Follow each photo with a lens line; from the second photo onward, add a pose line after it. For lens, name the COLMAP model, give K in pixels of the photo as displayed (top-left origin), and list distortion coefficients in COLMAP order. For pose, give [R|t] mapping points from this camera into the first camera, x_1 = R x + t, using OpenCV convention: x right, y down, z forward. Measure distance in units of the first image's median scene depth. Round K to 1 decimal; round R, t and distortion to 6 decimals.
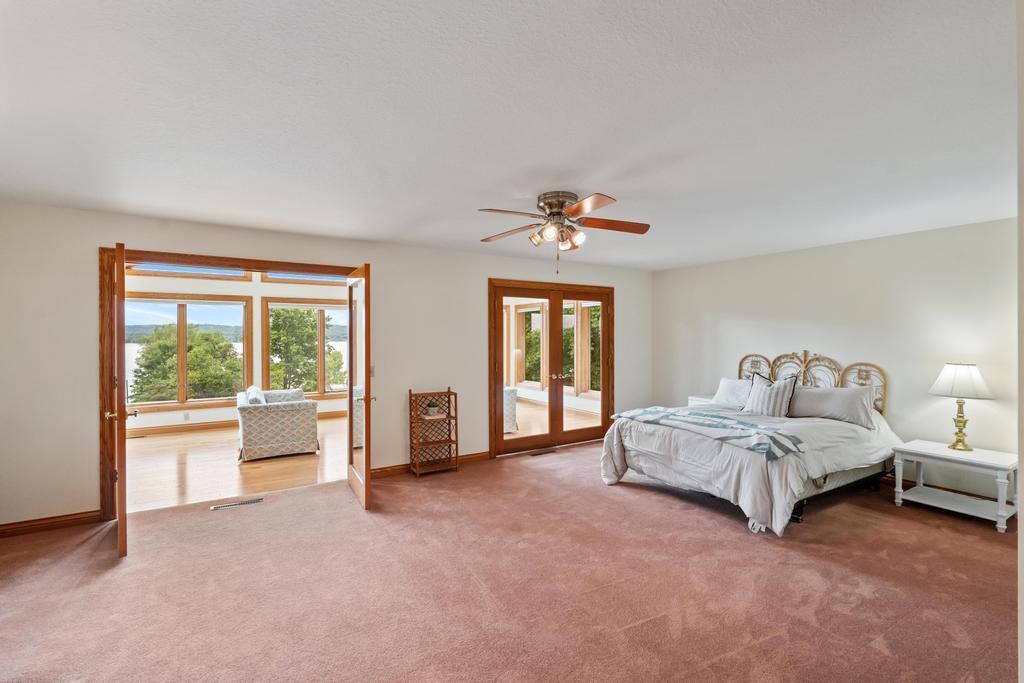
lens RADIAL K [[455.7, 0, 514.7], [0, 455.7, 337.4], [0, 0, 1]] dist [-0.004304, -0.000472]
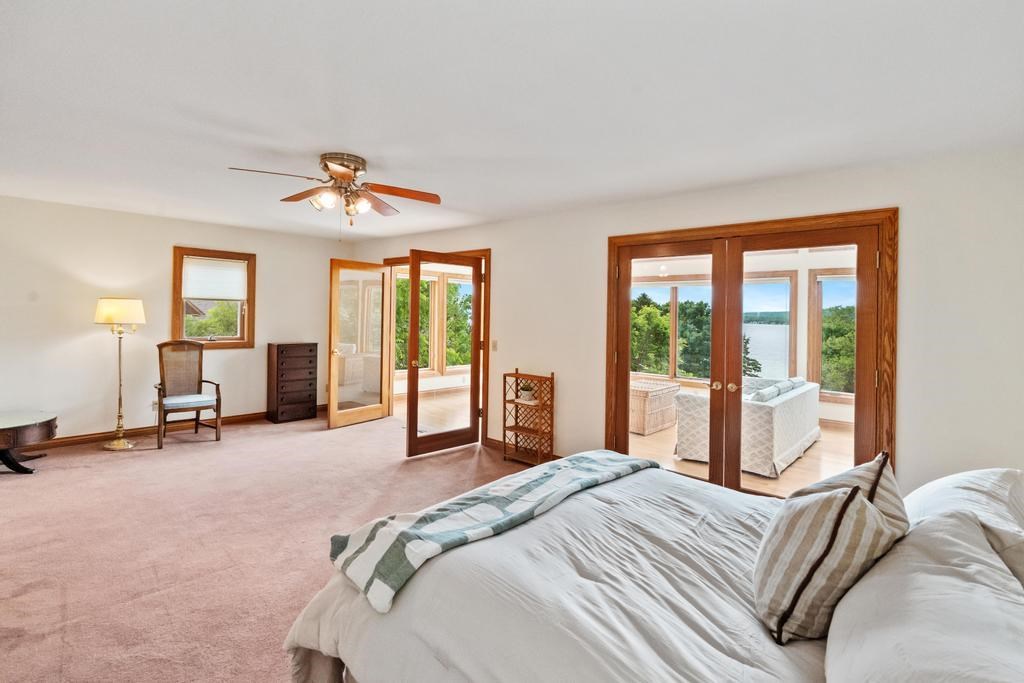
lens RADIAL K [[502.5, 0, 512.3], [0, 502.5, 308.5], [0, 0, 1]] dist [0.040122, 0.000074]
pose [[0.280672, 0.006530, -0.959782, 0.689509], [-0.023274, 0.999729, -0.000004, -0.008317], [0.959522, 0.022339, 0.280748, 0.615764]]
